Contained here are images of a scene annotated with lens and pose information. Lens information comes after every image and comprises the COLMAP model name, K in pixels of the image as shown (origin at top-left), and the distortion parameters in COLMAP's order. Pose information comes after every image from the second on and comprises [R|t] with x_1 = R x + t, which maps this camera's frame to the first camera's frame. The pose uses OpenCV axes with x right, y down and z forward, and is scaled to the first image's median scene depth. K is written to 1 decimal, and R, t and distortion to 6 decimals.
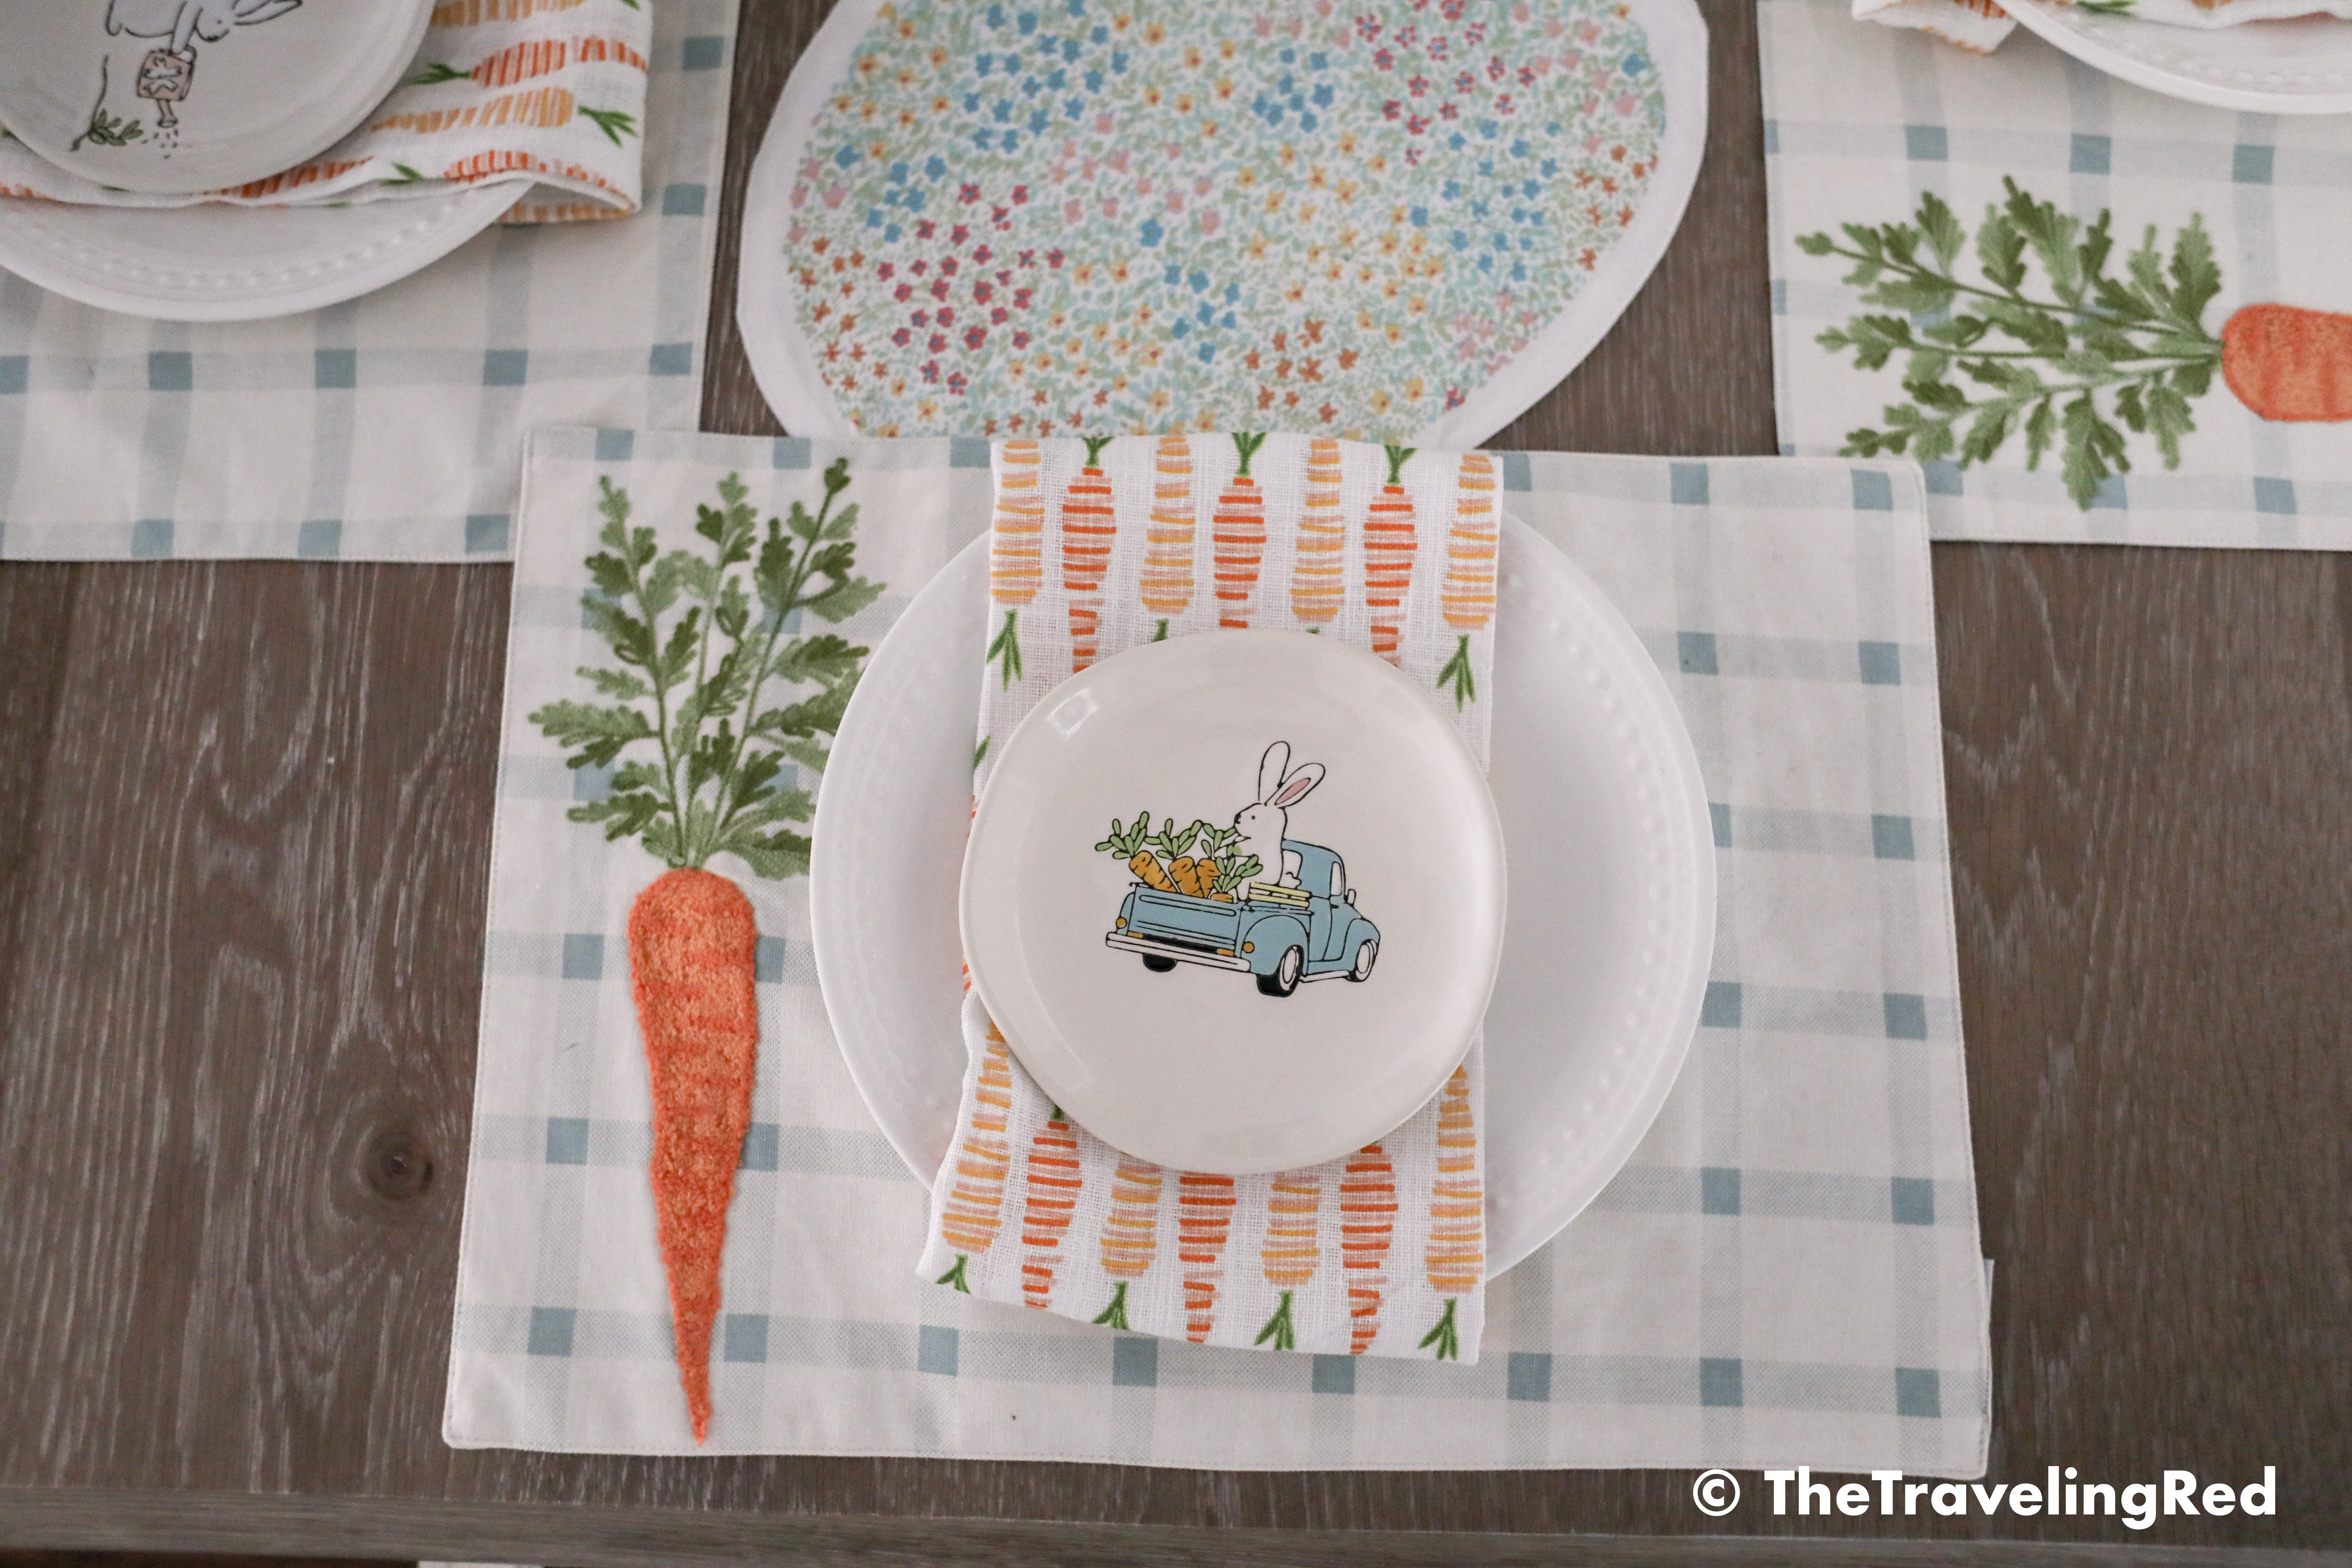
lens RADIAL K [[1889.4, 0, 1170.7], [0, 1889.4, 790.4], [0, 0, 1]] dist [-0.104345, 0.129201]
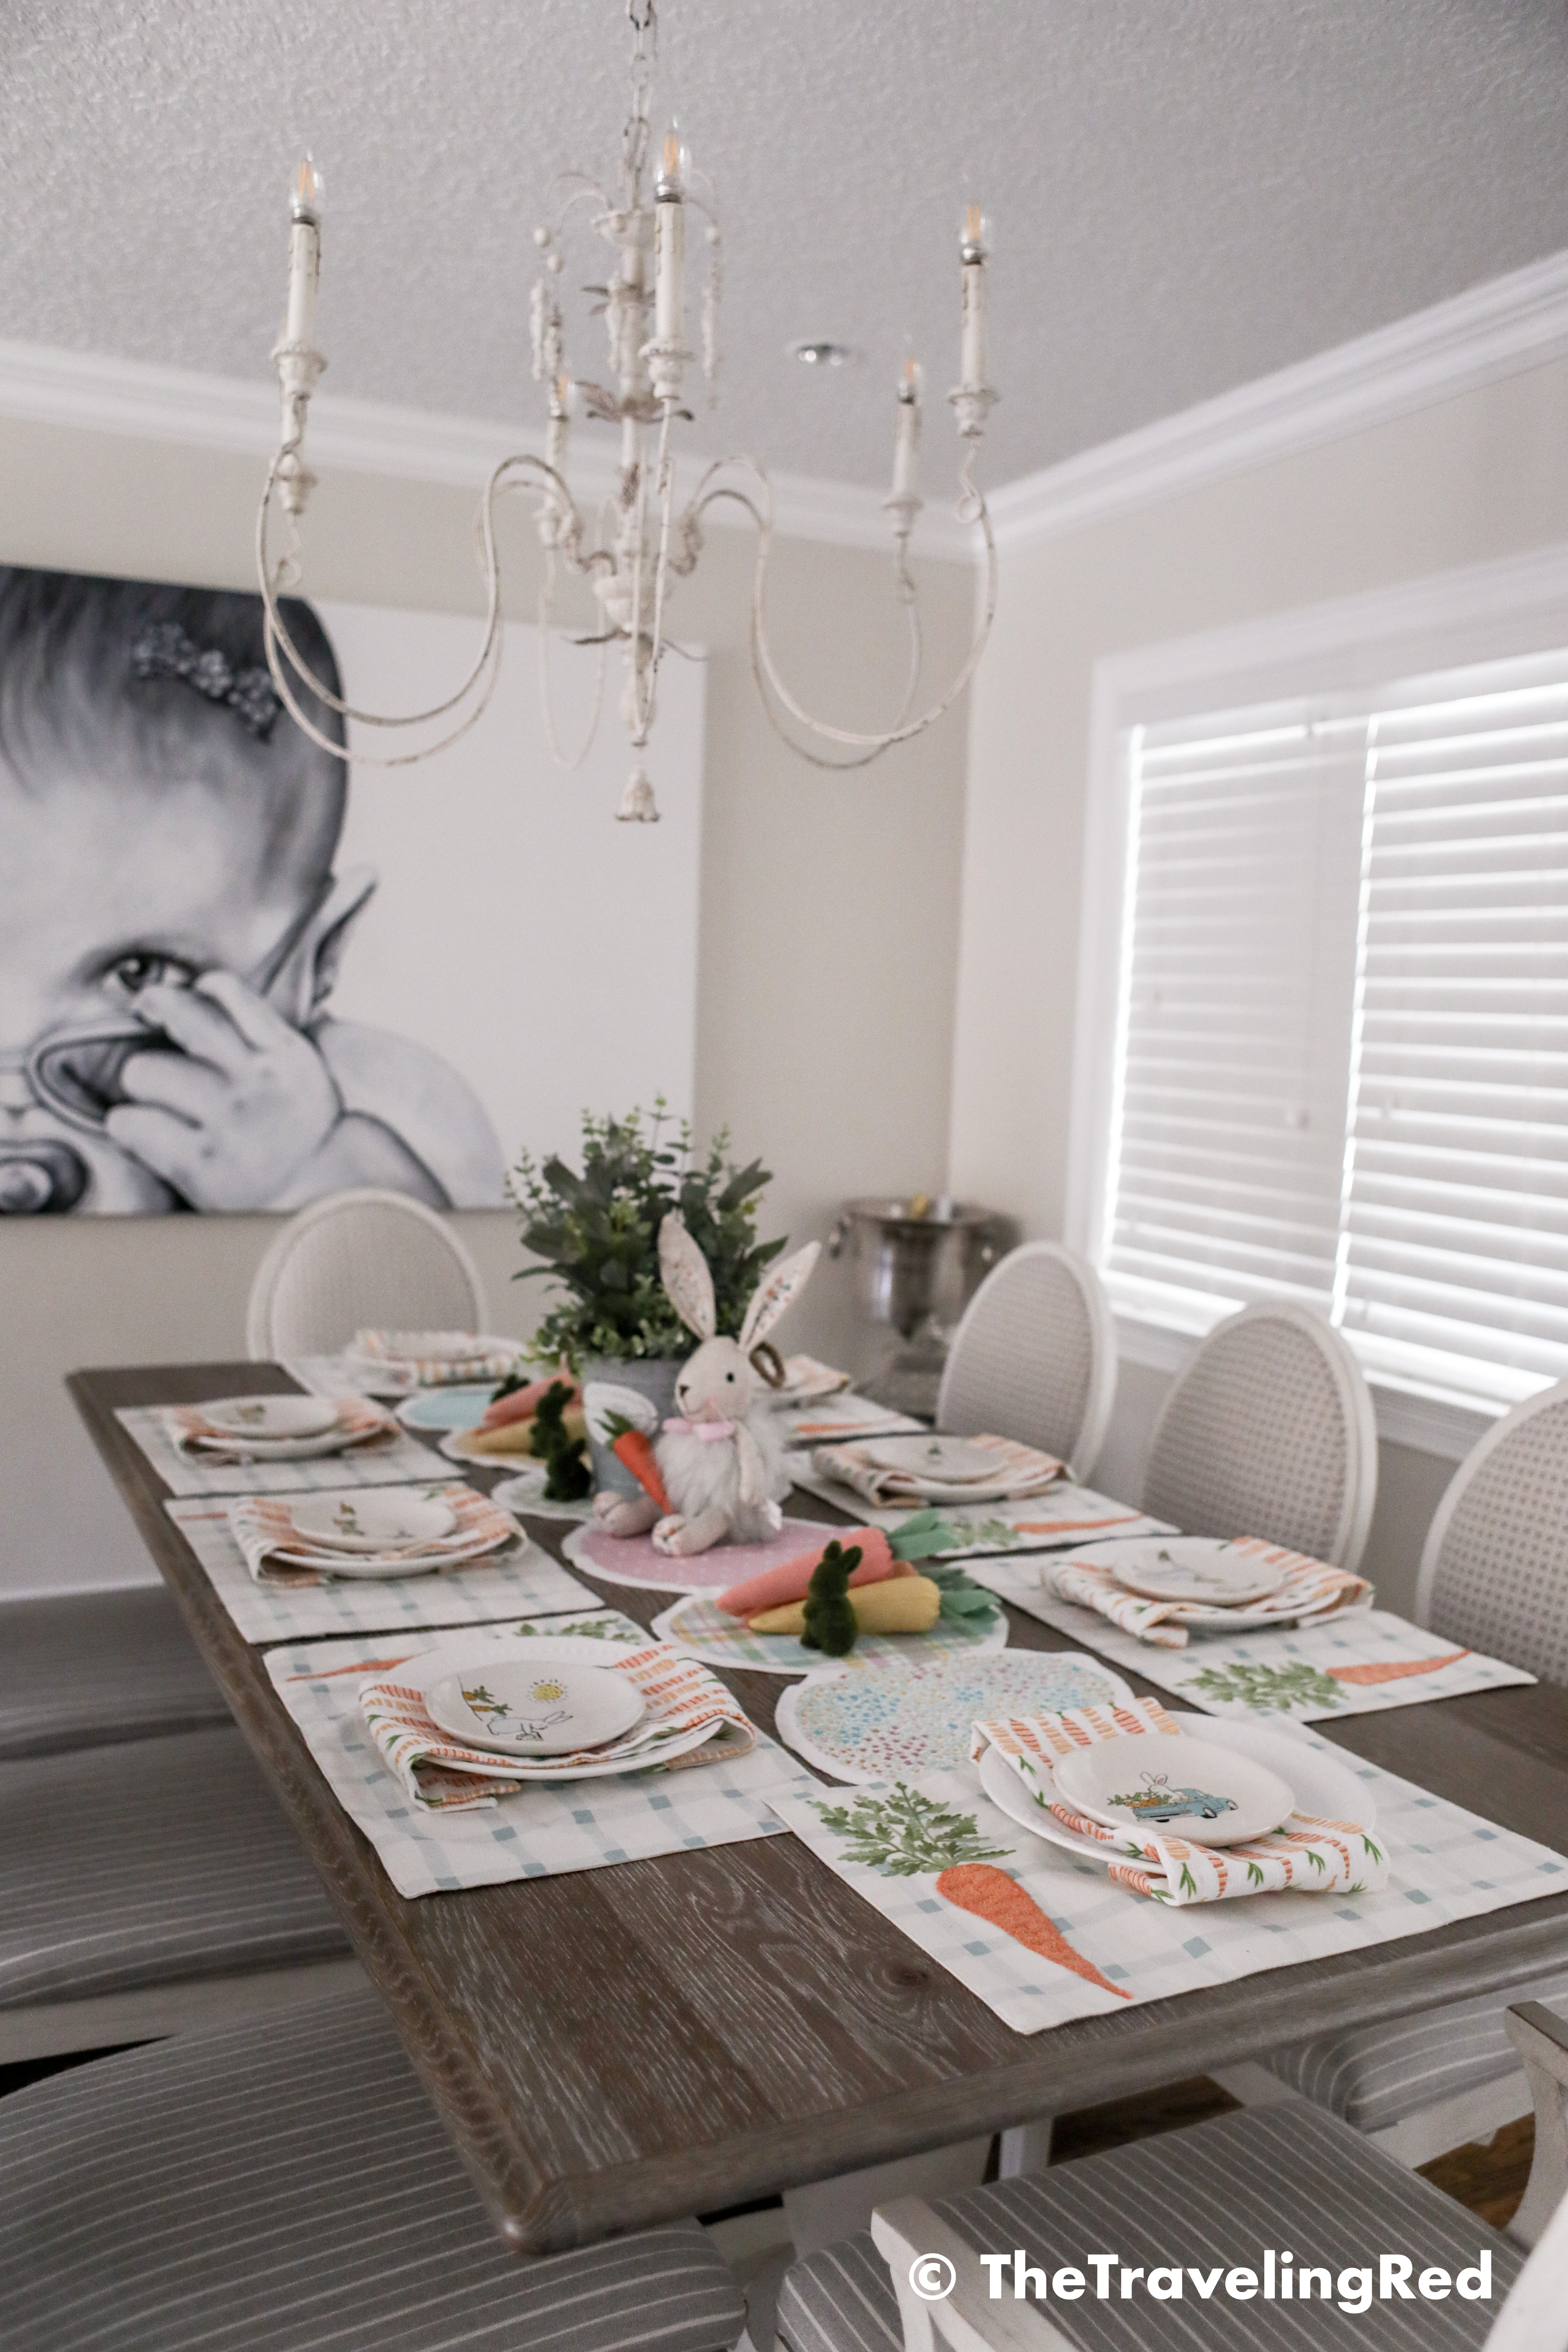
lens RADIAL K [[1889.4, 0, 786.8], [0, 1889.4, 1186.9], [0, 0, 1]] dist [-0.104345, 0.129201]
pose [[0.880712, -0.002546, 0.473645, -1.340613], [0.452104, 0.302703, -0.839031, 1.407604], [-0.141237, 0.953081, 0.267746, -0.234589]]
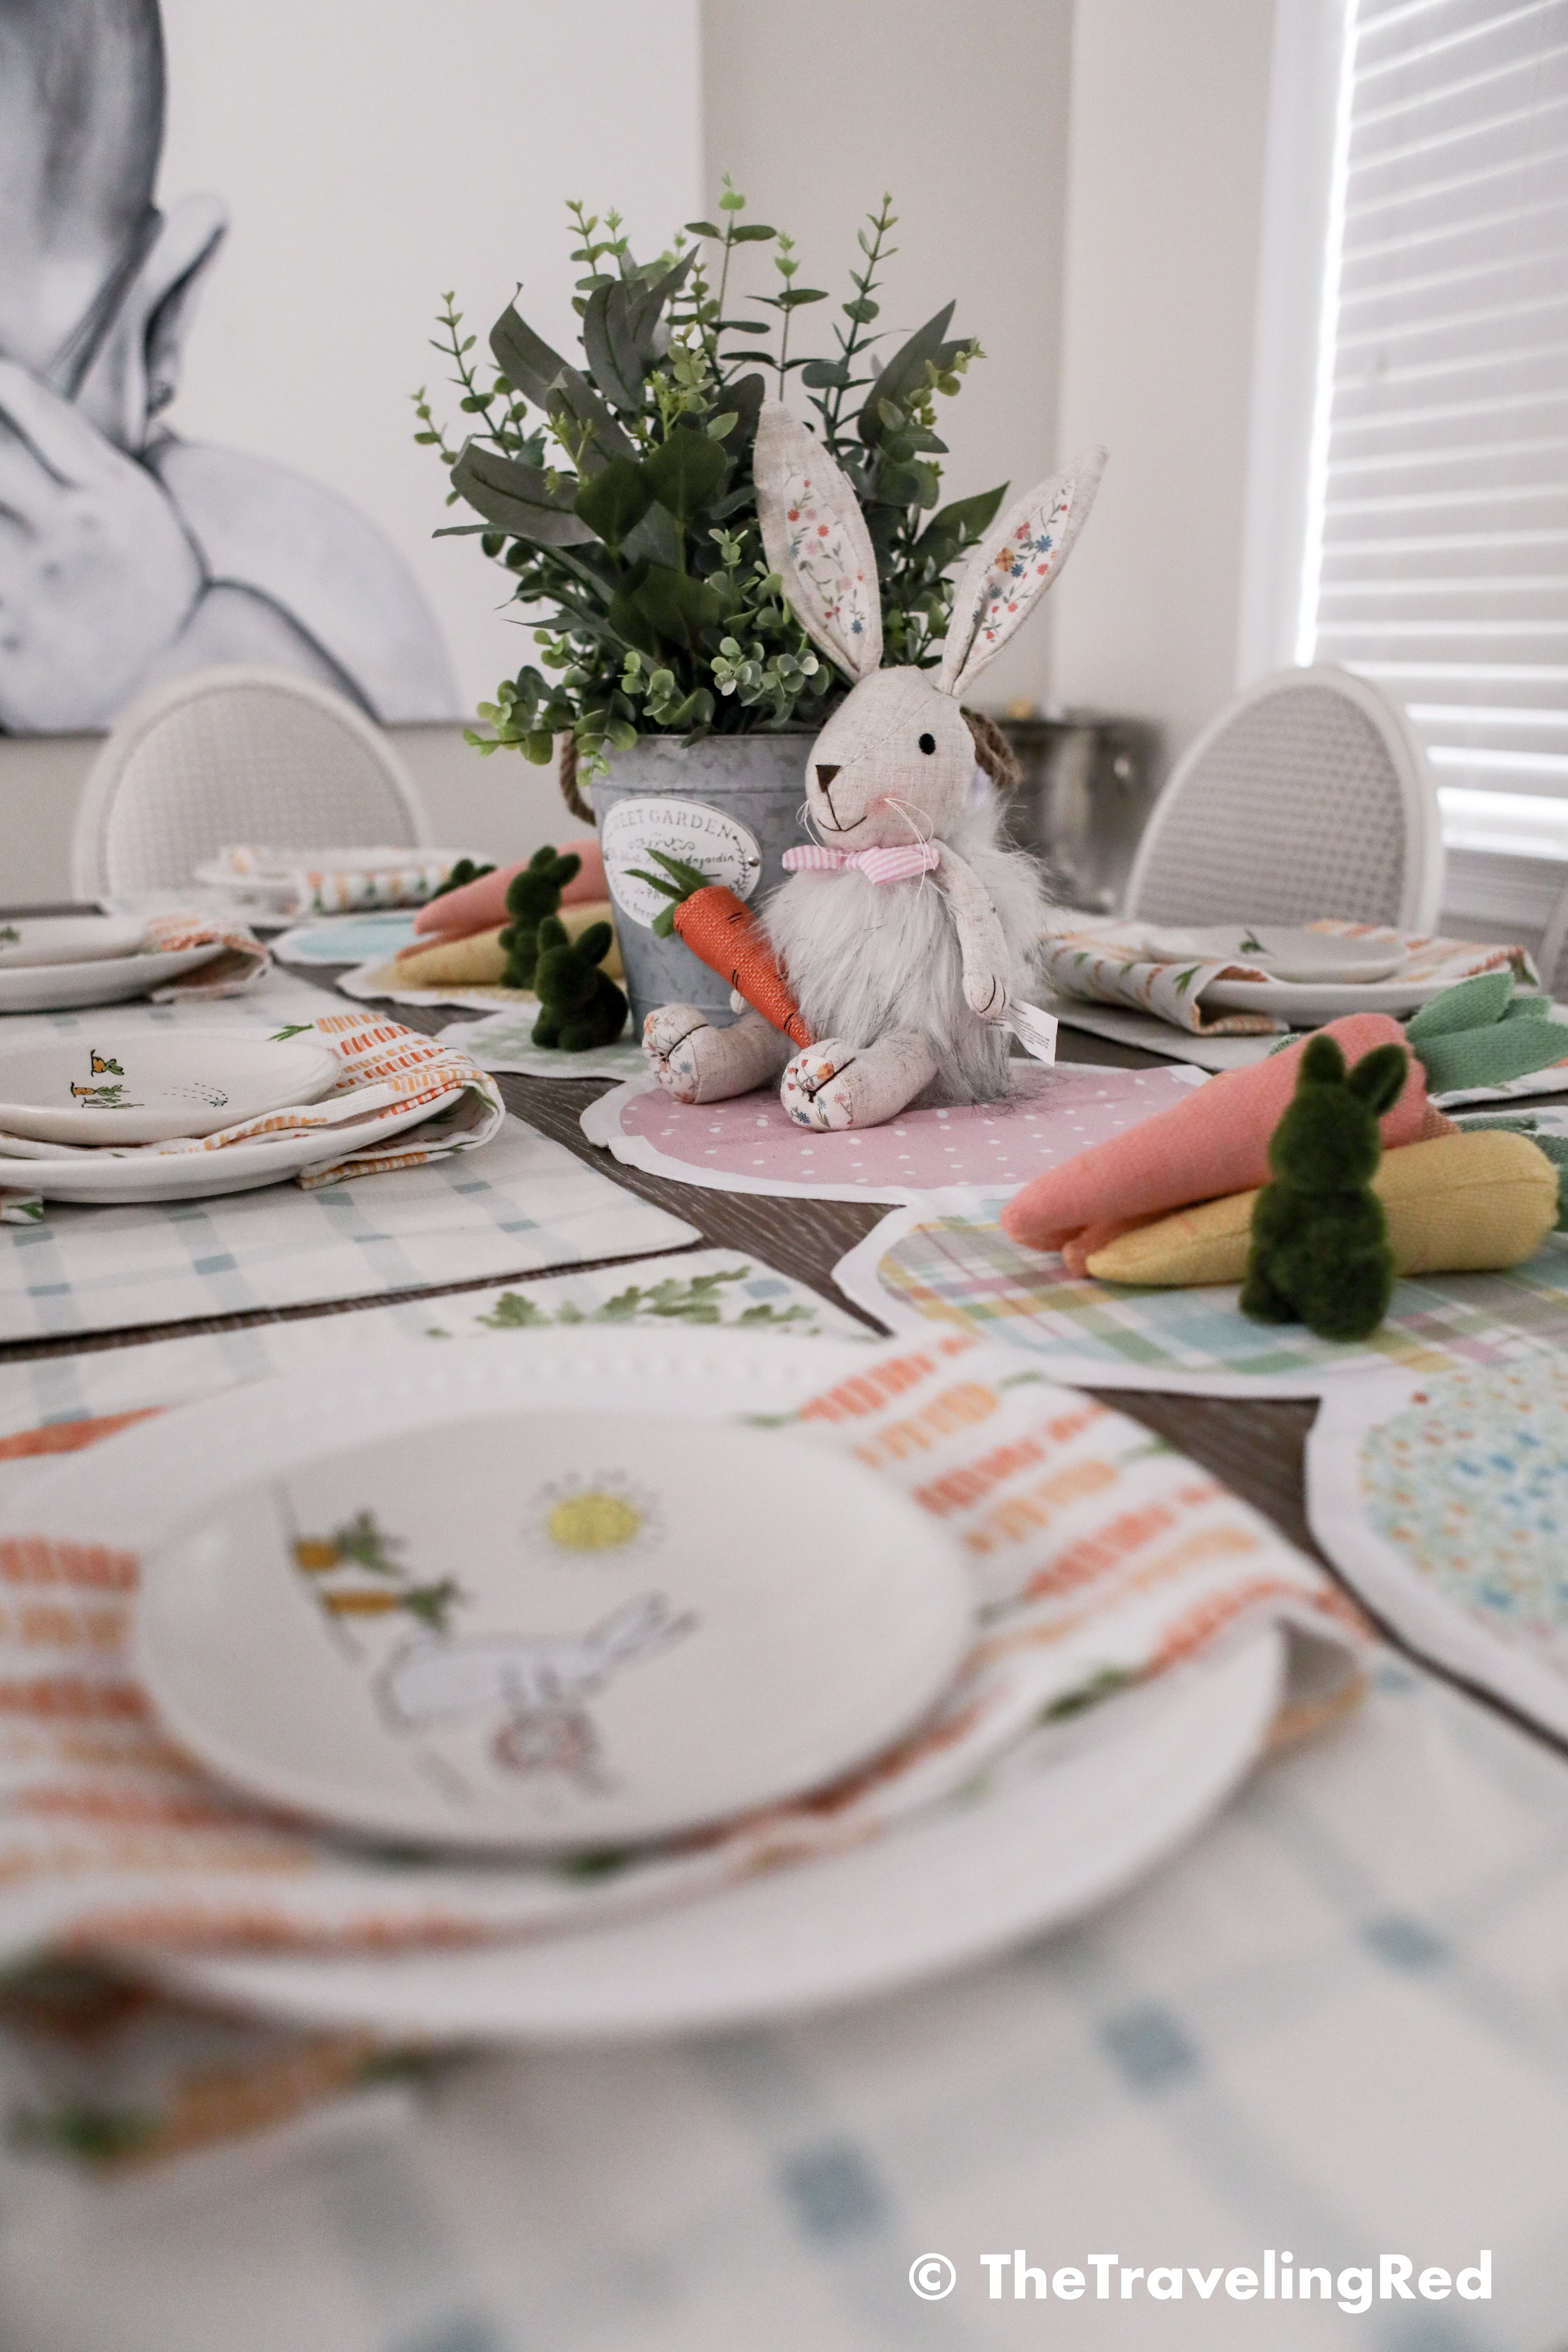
lens RADIAL K [[1889.4, 0, 786.8], [0, 1889.4, 1186.9], [0, 0, 1]] dist [-0.104345, 0.129201]
pose [[0.872594, -0.124529, 0.472305, -0.736701], [0.476810, 0.426976, -0.768338, -0.007767], [-0.105982, 0.895647, 0.431953, 0.633553]]
